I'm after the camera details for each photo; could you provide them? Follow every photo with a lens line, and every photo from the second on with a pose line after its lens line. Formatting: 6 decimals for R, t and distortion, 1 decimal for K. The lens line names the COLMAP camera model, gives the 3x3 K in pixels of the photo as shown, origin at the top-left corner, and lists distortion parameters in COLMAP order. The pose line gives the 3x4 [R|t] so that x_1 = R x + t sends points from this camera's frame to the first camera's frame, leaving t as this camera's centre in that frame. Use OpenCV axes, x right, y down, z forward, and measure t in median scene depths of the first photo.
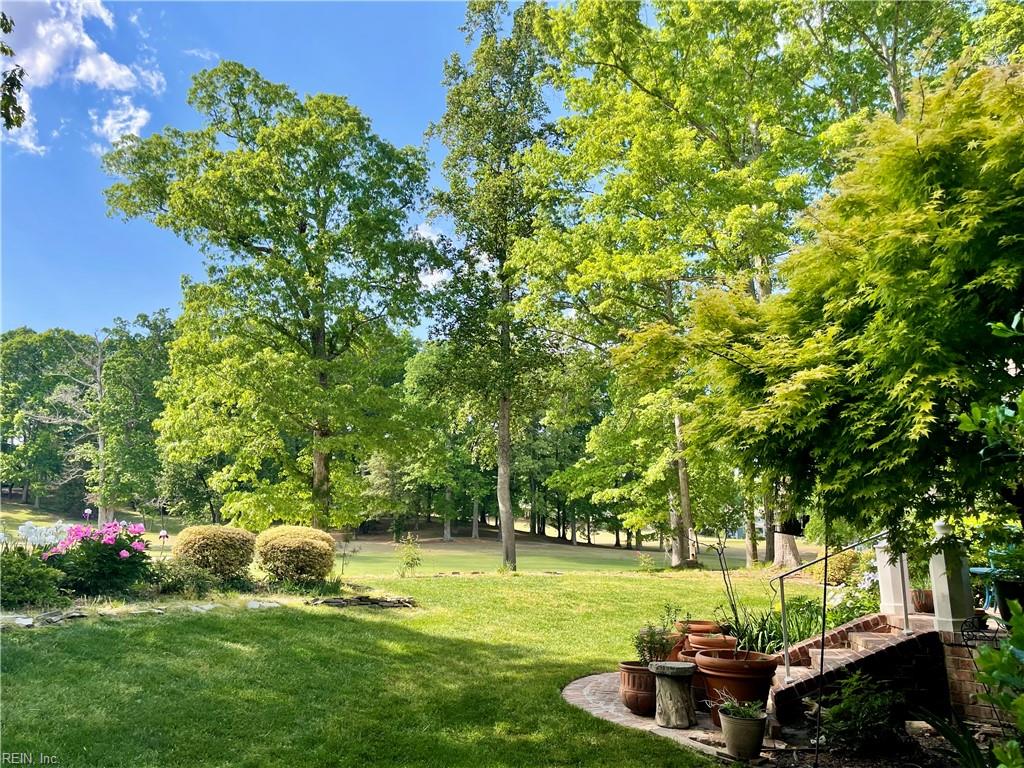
lens RADIAL K [[804.0, 0, 512.0], [0, 804.0, 384.0], [0, 0, 1]] dist [0.090722, -0.106078]
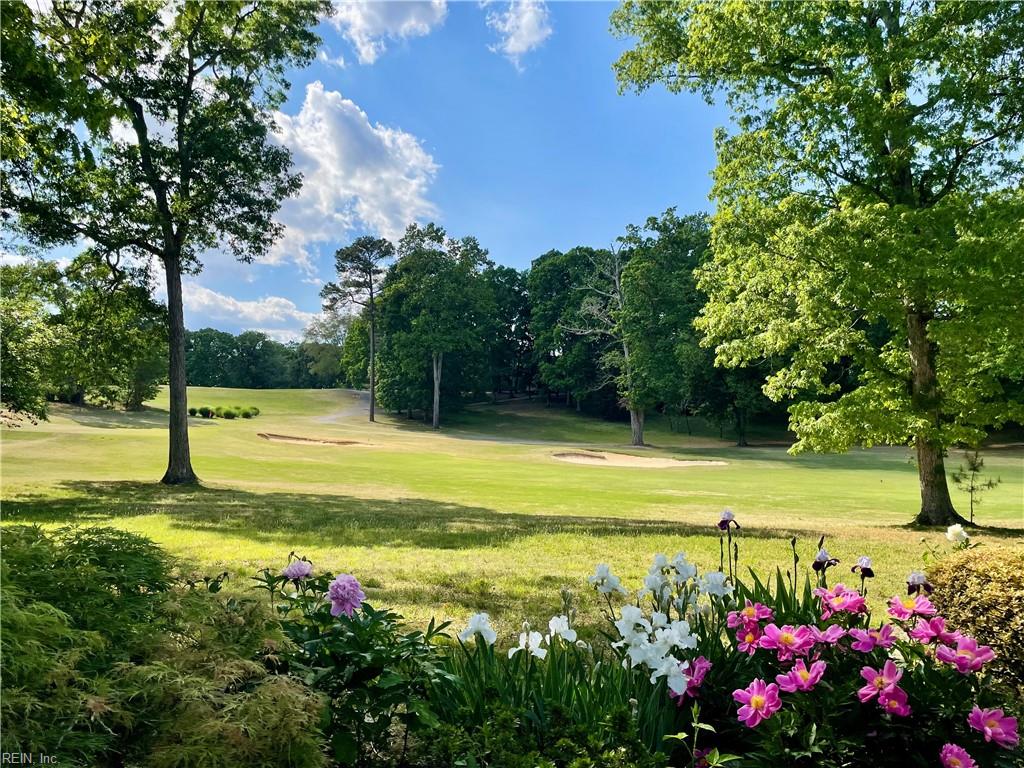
lens RADIAL K [[804.0, 0, 512.0], [0, 804.0, 384.0], [0, 0, 1]] dist [0.090722, -0.106078]
pose [[0.823952, -0.038625, -0.565342, -0.047717], [0.109767, 0.989656, 0.092365, 0.005000], [0.555927, -0.138160, 0.819669, 0.077850]]
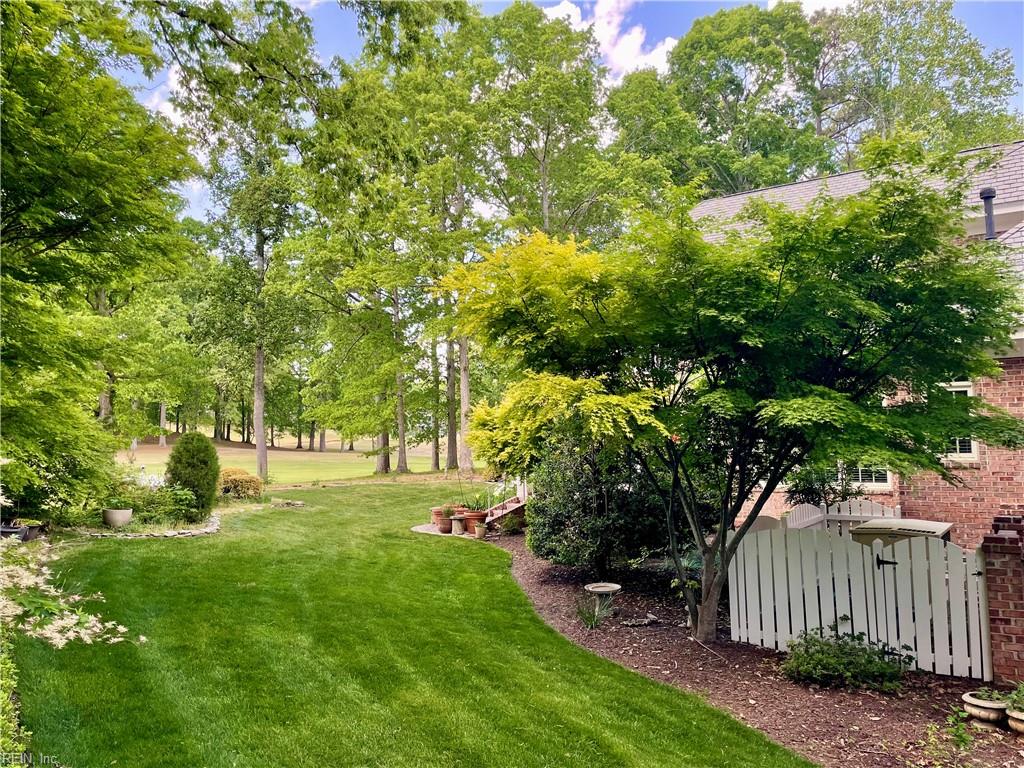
lens RADIAL K [[804.0, 0, 512.0], [0, 804.0, 384.0], [0, 0, 1]] dist [0.090722, -0.106078]
pose [[0.915624, 0.011336, 0.401875, -0.063688], [-0.062423, 0.991488, 0.114256, -0.039416], [-0.397159, -0.129701, 0.908538, -0.136689]]
